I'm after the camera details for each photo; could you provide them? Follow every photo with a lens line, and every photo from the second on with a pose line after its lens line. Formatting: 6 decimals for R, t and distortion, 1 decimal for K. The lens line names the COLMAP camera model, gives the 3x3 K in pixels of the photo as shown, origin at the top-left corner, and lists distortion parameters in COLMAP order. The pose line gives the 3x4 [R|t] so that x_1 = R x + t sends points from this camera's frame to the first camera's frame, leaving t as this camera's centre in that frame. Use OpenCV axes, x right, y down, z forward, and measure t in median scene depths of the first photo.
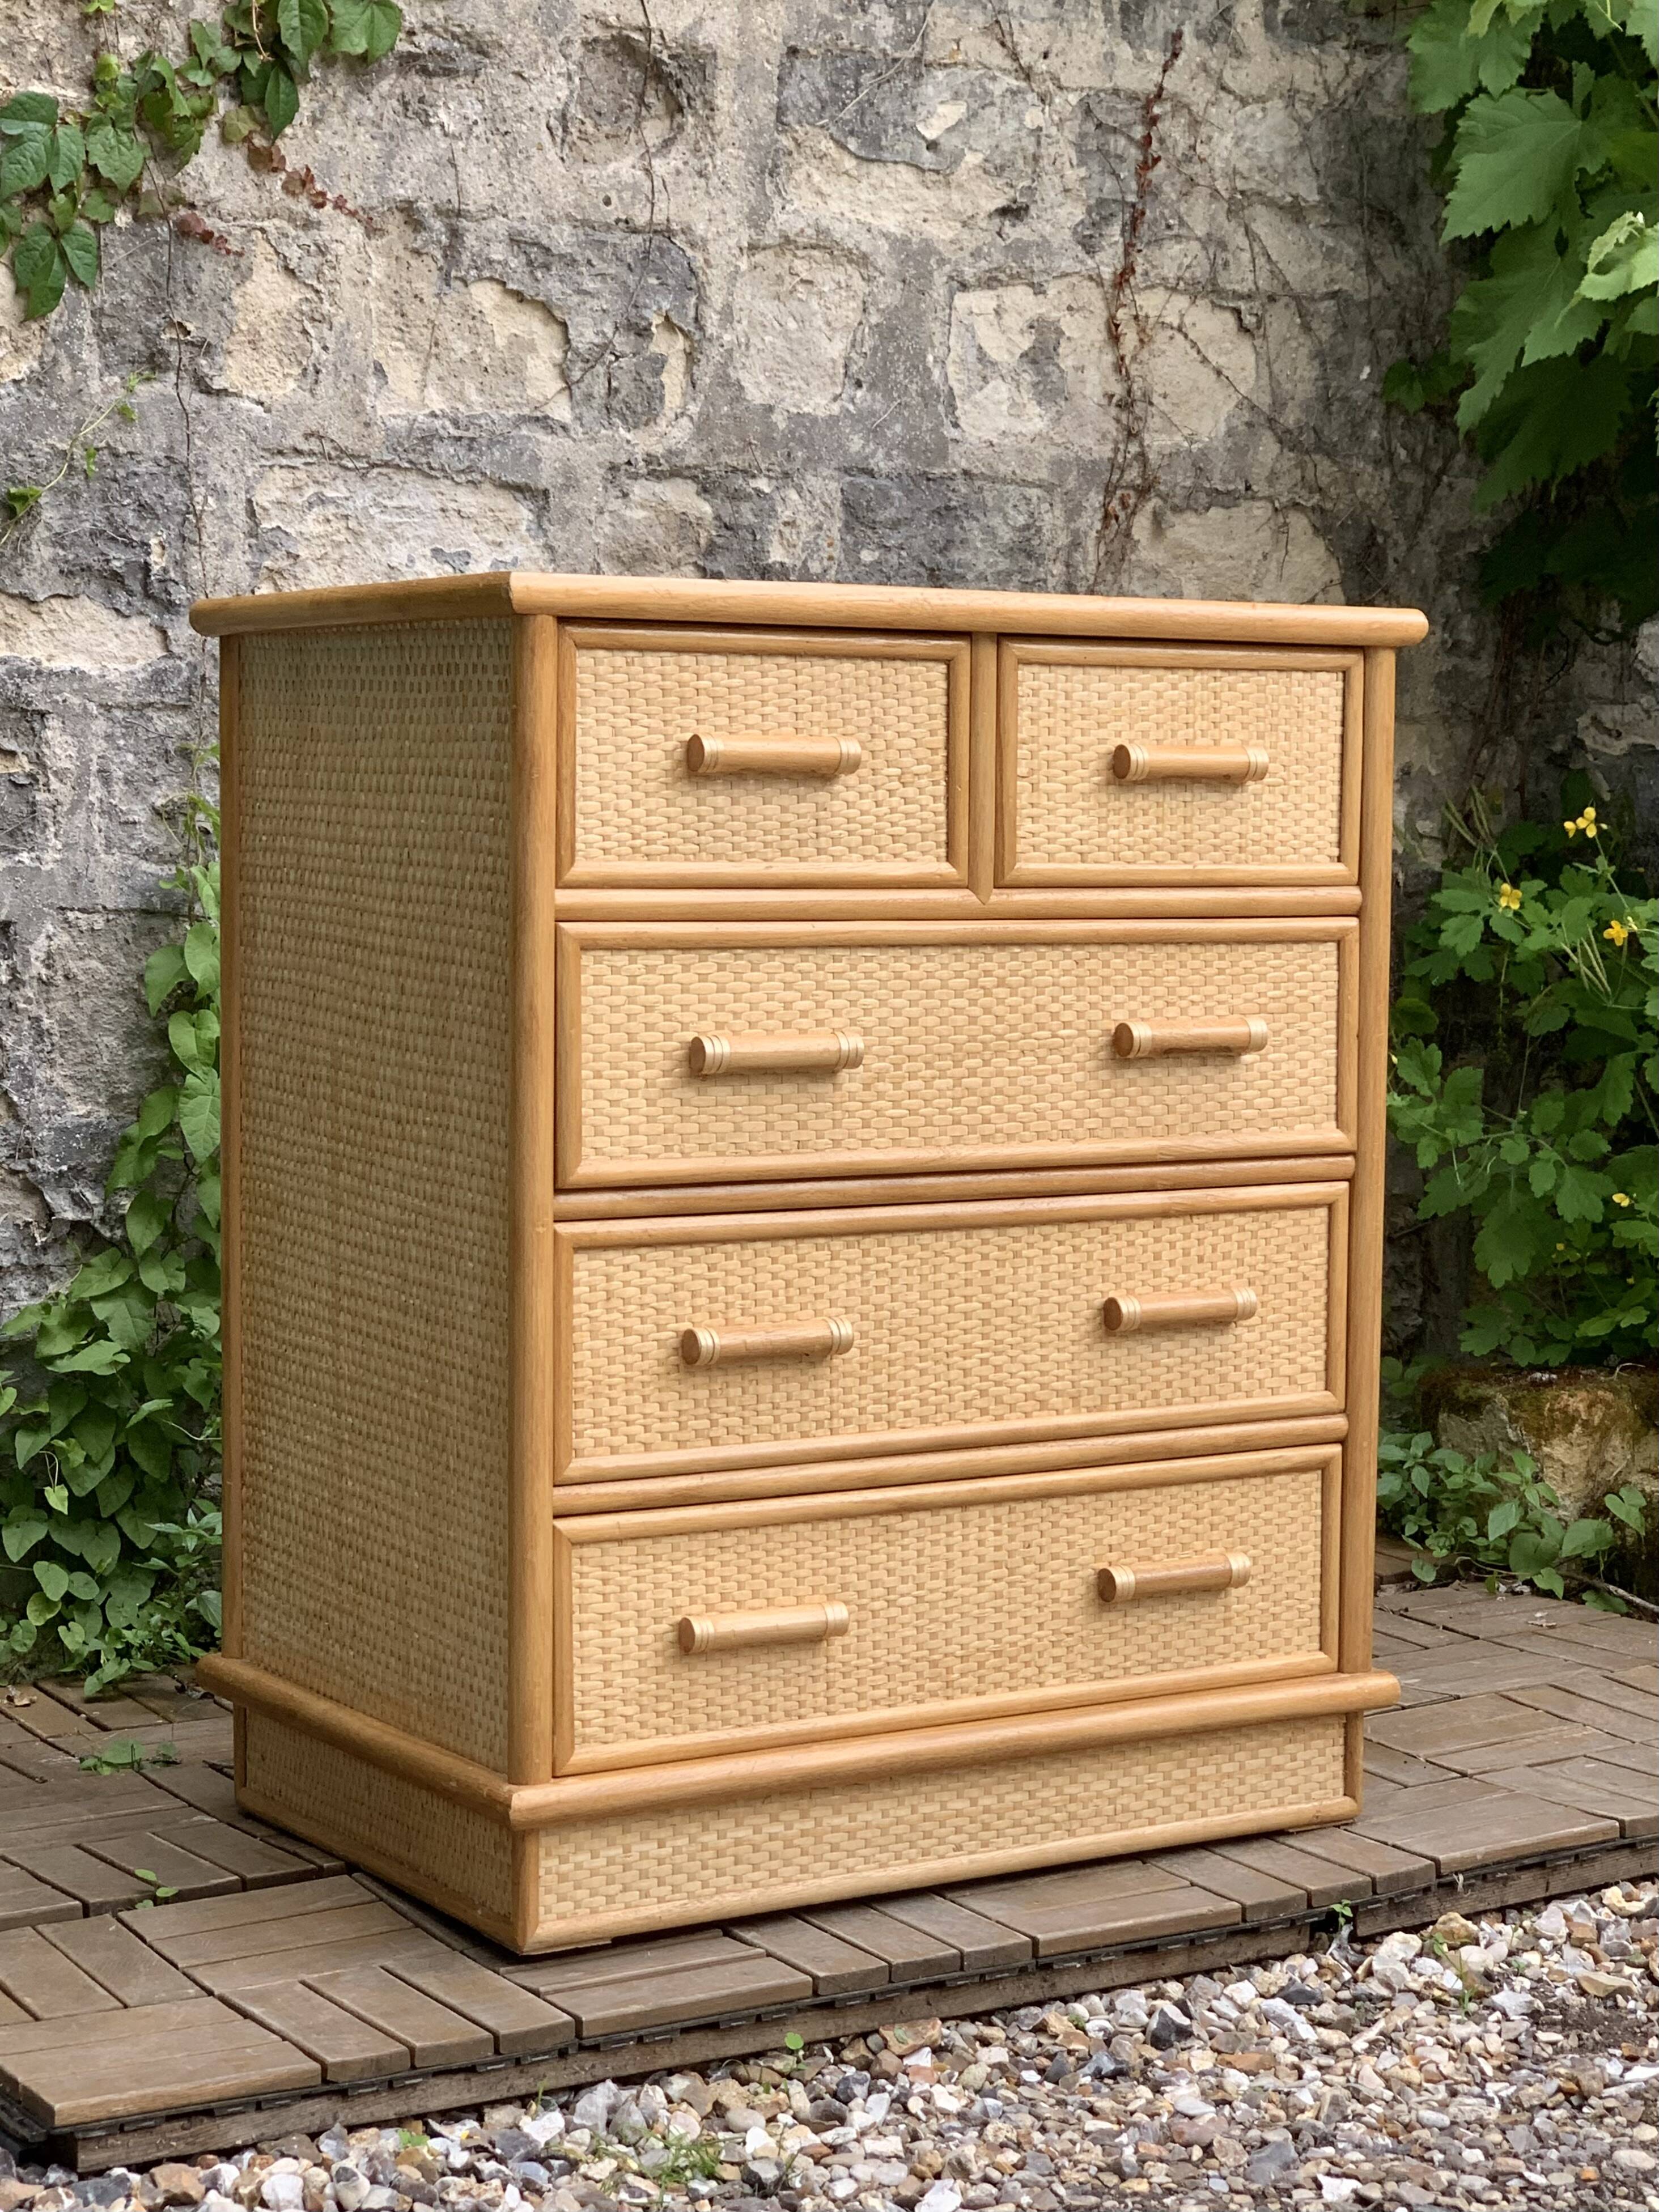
lens RADIAL K [[4002.5, 0, 829.1], [0, 4002.5, 1420.7], [0, 0, 1]] dist [-0.033585, 0.310452]
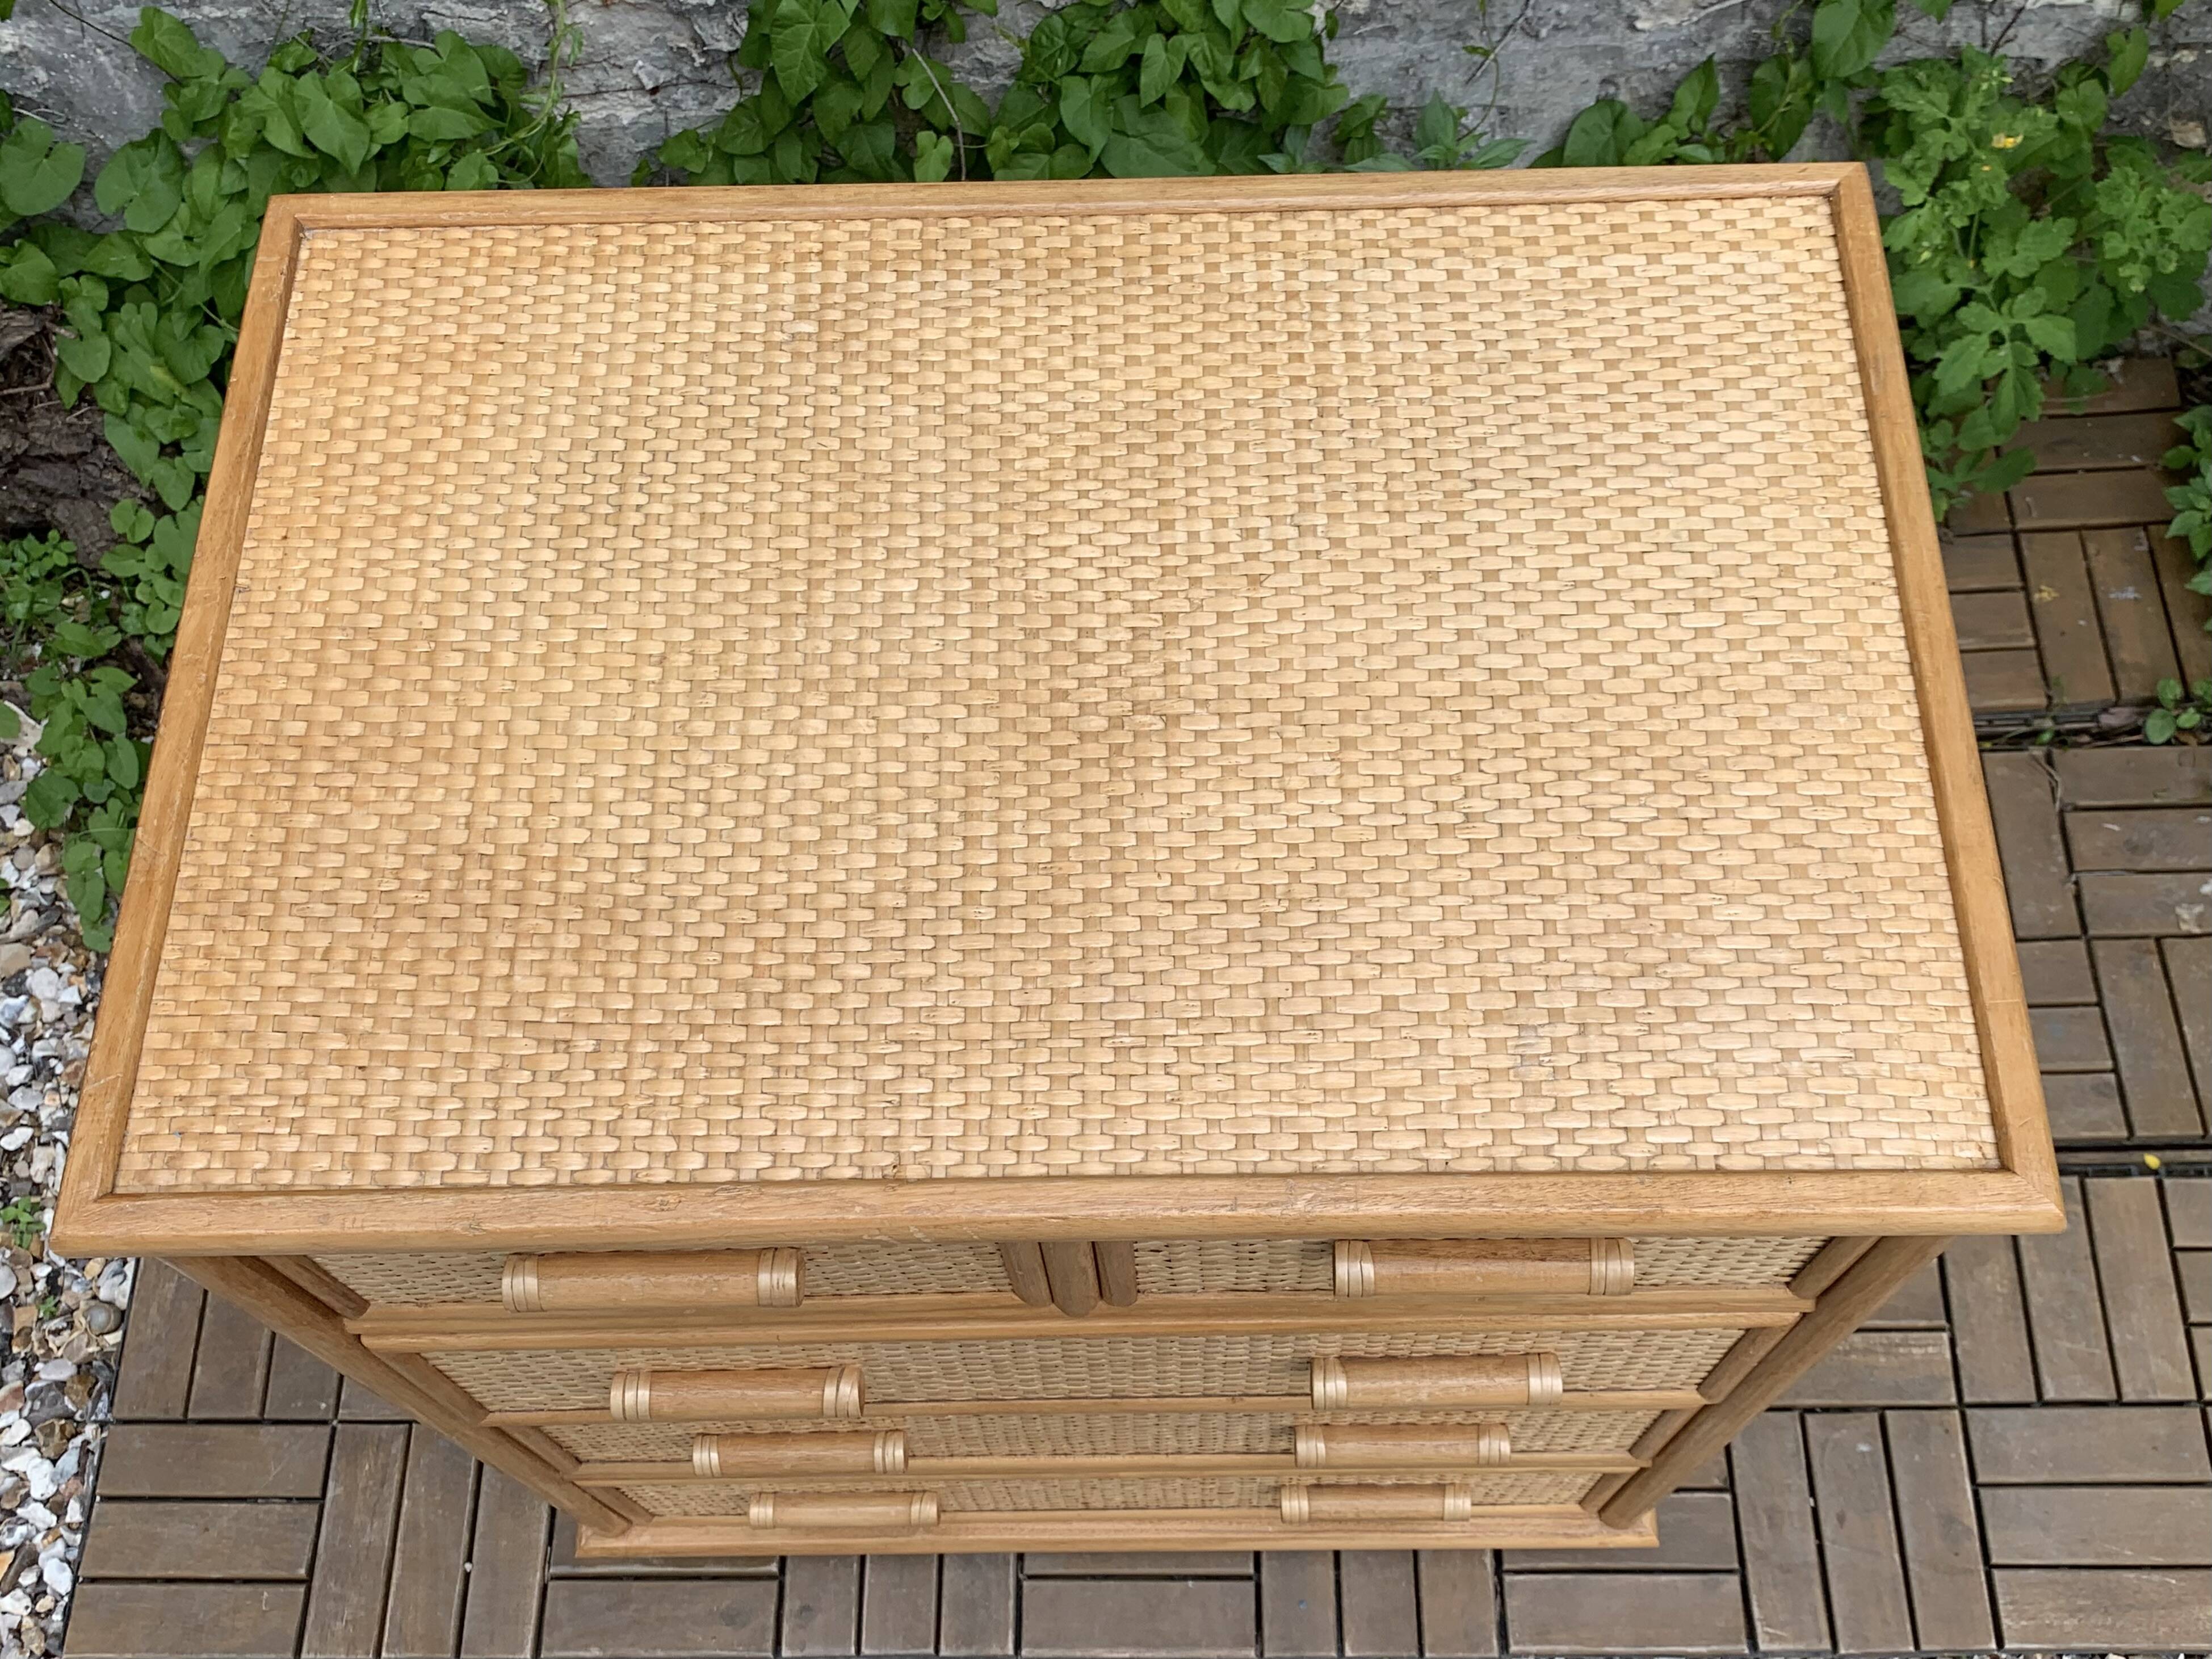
lens RADIAL K [[2139.1, 0, 1127.1], [0, 2139.1, 834.3], [0, 0, 1]] dist [0.007493, 0.000331]
pose [[0.851118, 0.460545, -0.251984, 0.093132], [-0.053189, 0.553174, 0.831366, -0.360952], [0.522272, -0.694188, 0.495312, 0.679945]]
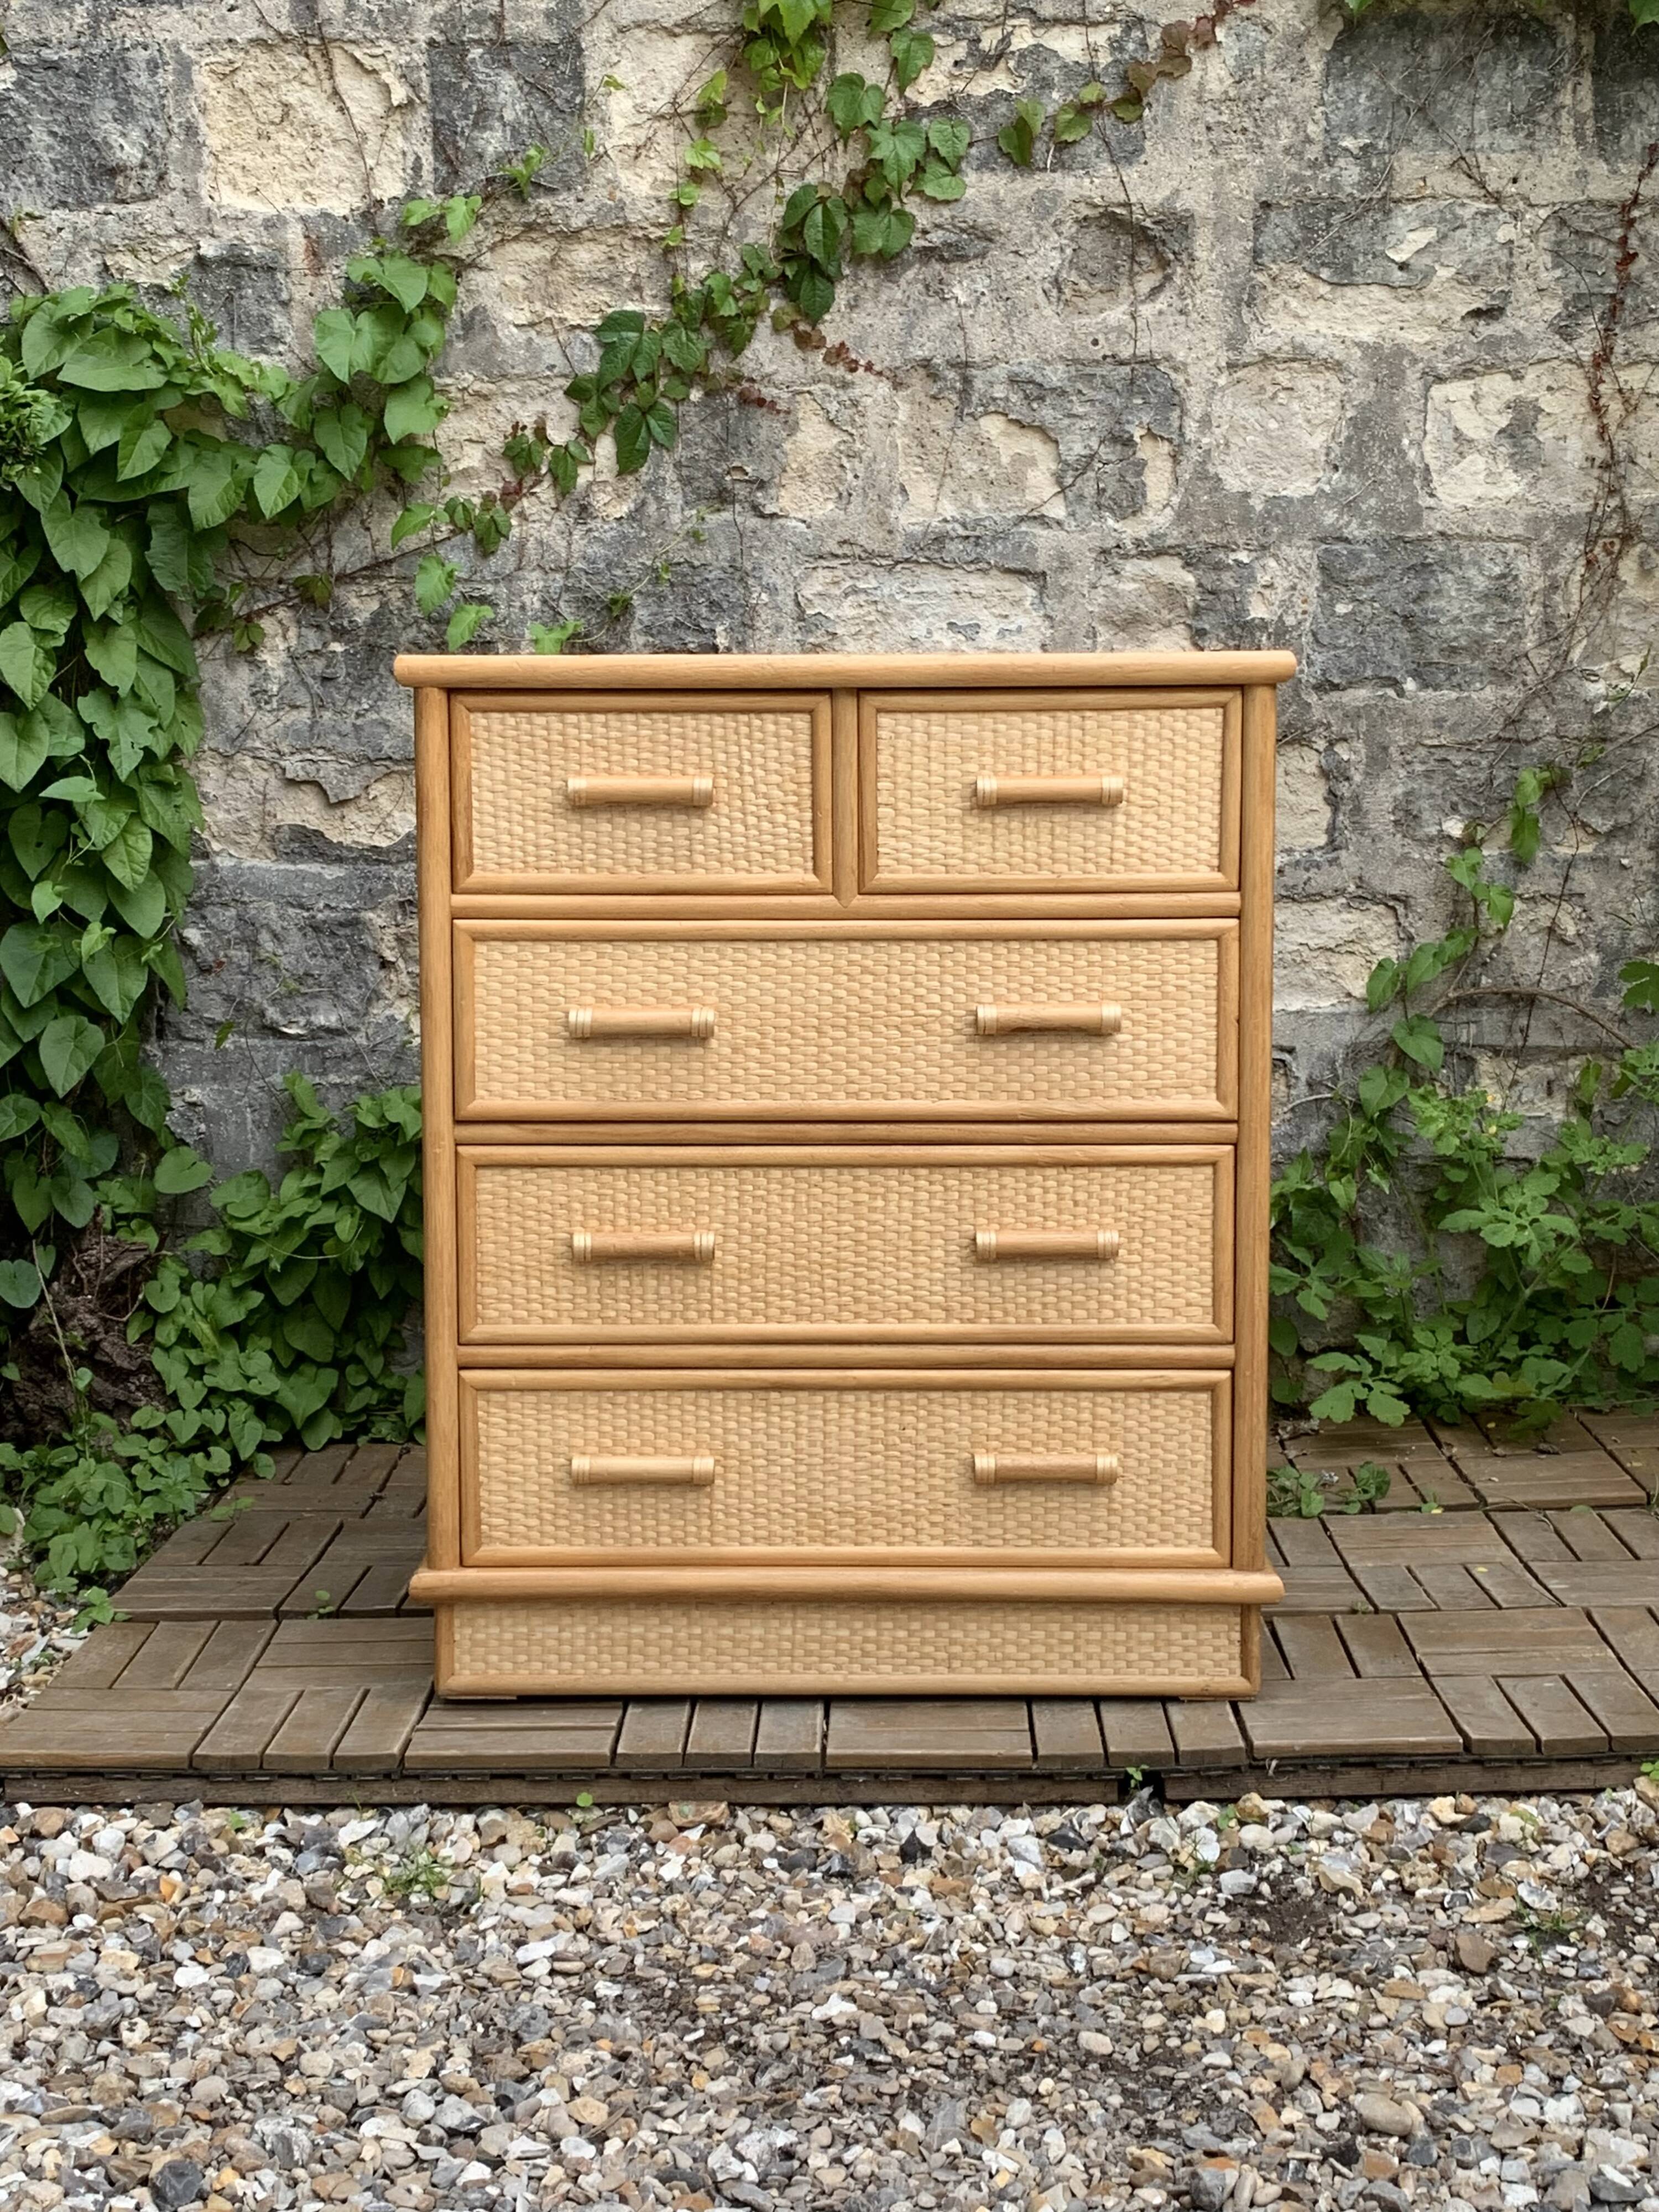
lens RADIAL K [[2788.1, 0, 820.8], [0, 2788.1, 1185.6], [0, 0, 1]] dist [0.141779, -0.425496]
pose [[0.837536, 0.064304, -0.542585, 0.389220], [-0.070920, 0.997444, 0.008739, -0.038720], [0.541760, 0.031161, 0.839956, 0.211086]]
